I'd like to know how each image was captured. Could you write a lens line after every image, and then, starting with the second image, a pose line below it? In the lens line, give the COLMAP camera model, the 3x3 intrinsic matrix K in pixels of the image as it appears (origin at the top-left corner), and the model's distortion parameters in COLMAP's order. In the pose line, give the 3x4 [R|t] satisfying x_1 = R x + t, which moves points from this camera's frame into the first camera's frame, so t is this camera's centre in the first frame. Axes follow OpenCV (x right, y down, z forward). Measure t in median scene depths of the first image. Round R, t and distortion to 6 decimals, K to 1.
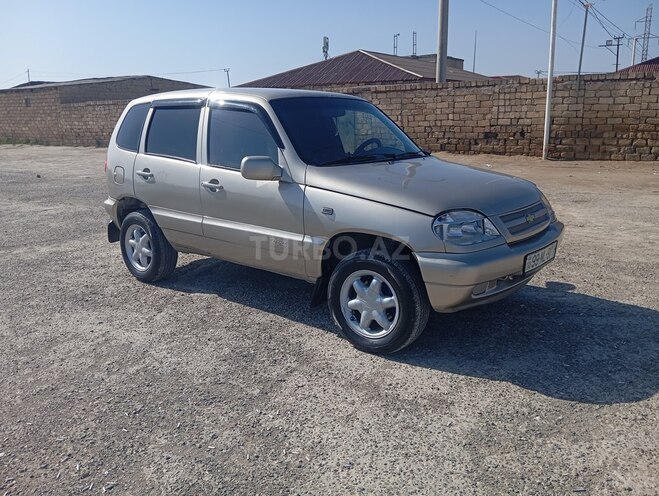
lens RADIAL K [[536.6, 0, 328.4], [0, 536.6, 248.7], [0, 0, 1]] dist [0.073284, -0.153336]
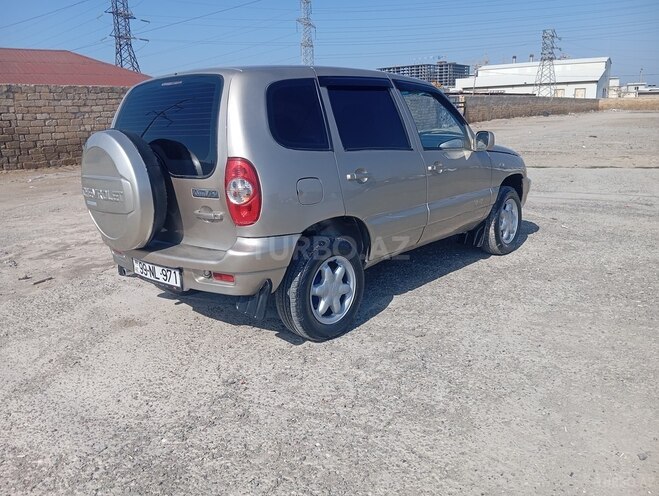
lens RADIAL K [[536.6, 0, 331.0], [0, 536.6, 247.5], [0, 0, 1]] dist [0.073284, -0.153336]
pose [[0.036940, -0.225611, 0.973517, -0.259846], [0.267283, 0.940920, 0.207915, -0.050588], [-0.962910, 0.252525, 0.095060, 0.239776]]
